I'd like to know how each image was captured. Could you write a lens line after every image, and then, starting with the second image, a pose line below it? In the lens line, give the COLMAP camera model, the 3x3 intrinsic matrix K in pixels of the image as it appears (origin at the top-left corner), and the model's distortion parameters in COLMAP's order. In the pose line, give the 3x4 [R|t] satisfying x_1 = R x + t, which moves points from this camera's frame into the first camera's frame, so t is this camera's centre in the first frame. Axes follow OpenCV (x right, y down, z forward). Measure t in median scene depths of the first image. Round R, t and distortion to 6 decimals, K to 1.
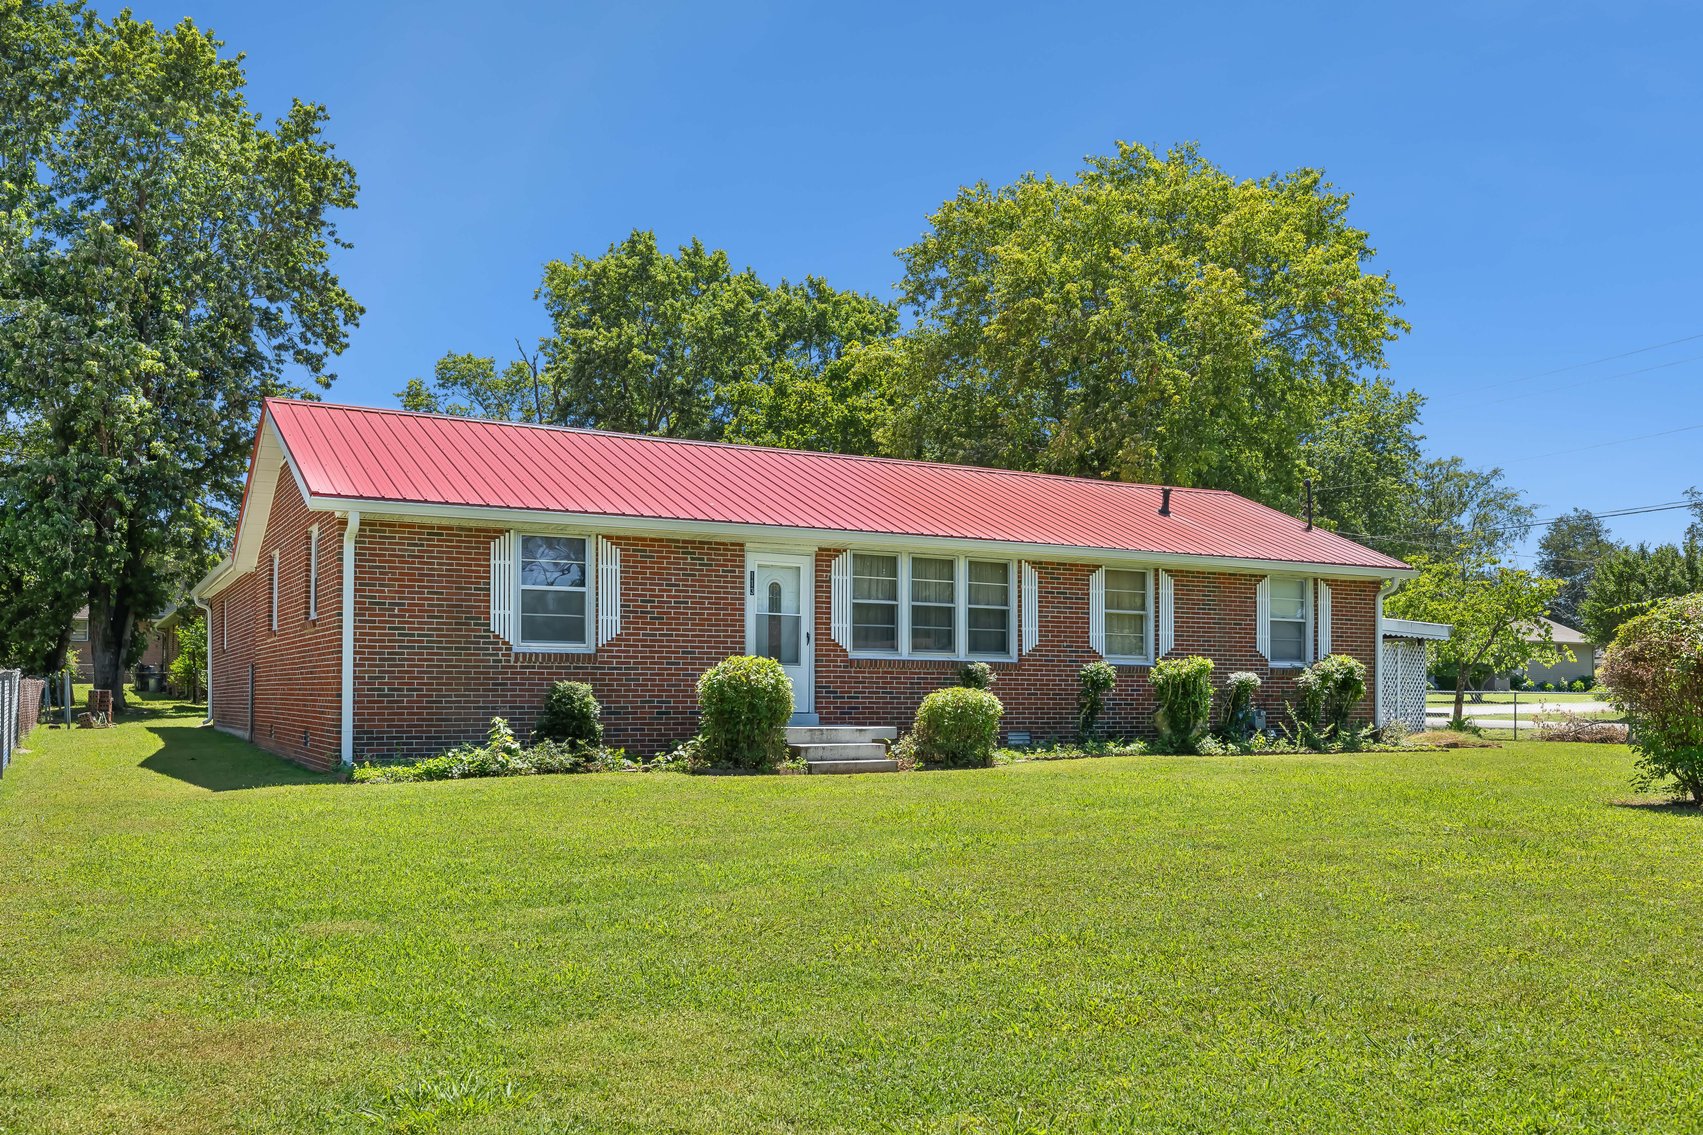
lens RADIAL K [[1420.7, 0, 898.4], [0, 1420.7, 645.3], [0, 0, 1]] dist [0.005227, -0.007683]
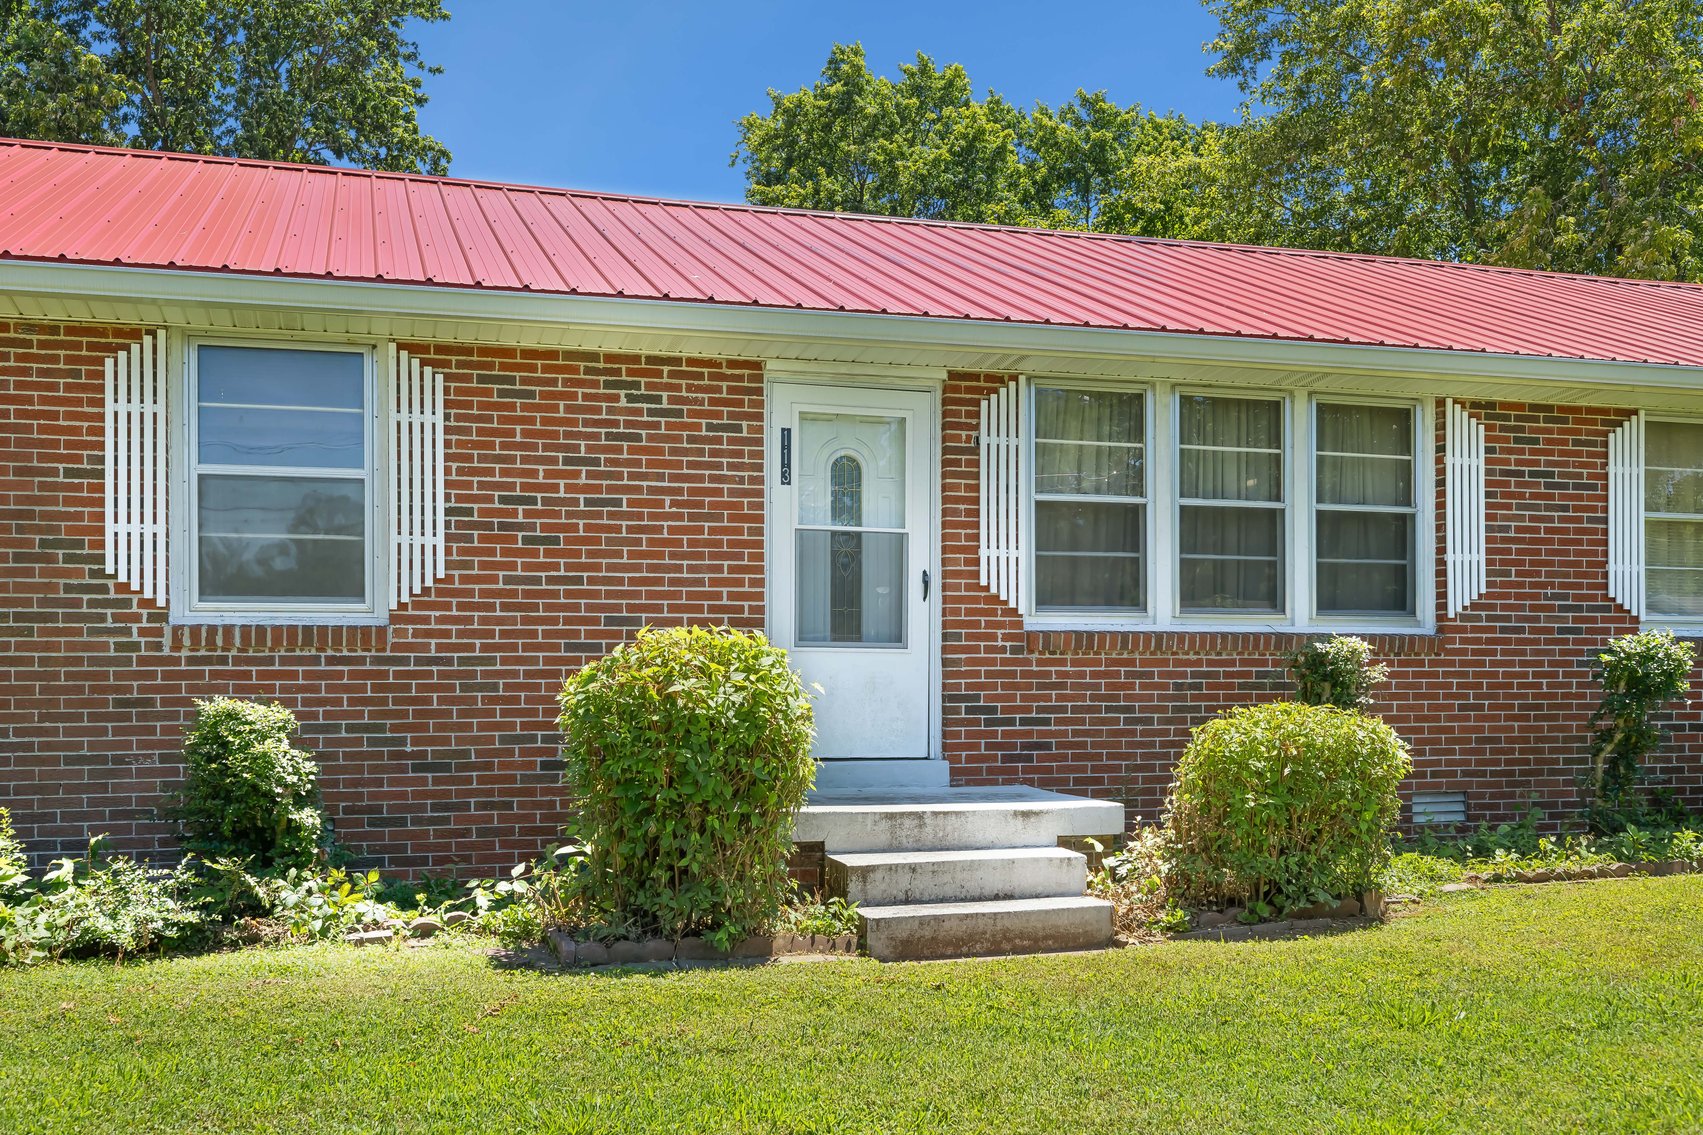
lens RADIAL K [[1629.1, 0, 792.8], [0, 1629.1, 699.2], [0, 0, 1]] dist [0.000873, 0.008334]
pose [[0.966113, -0.000482, -0.258120, 0.024843], [0.013723, 0.998680, 0.049498, 0.004720], [0.257756, -0.051363, 0.964844, 0.511294]]
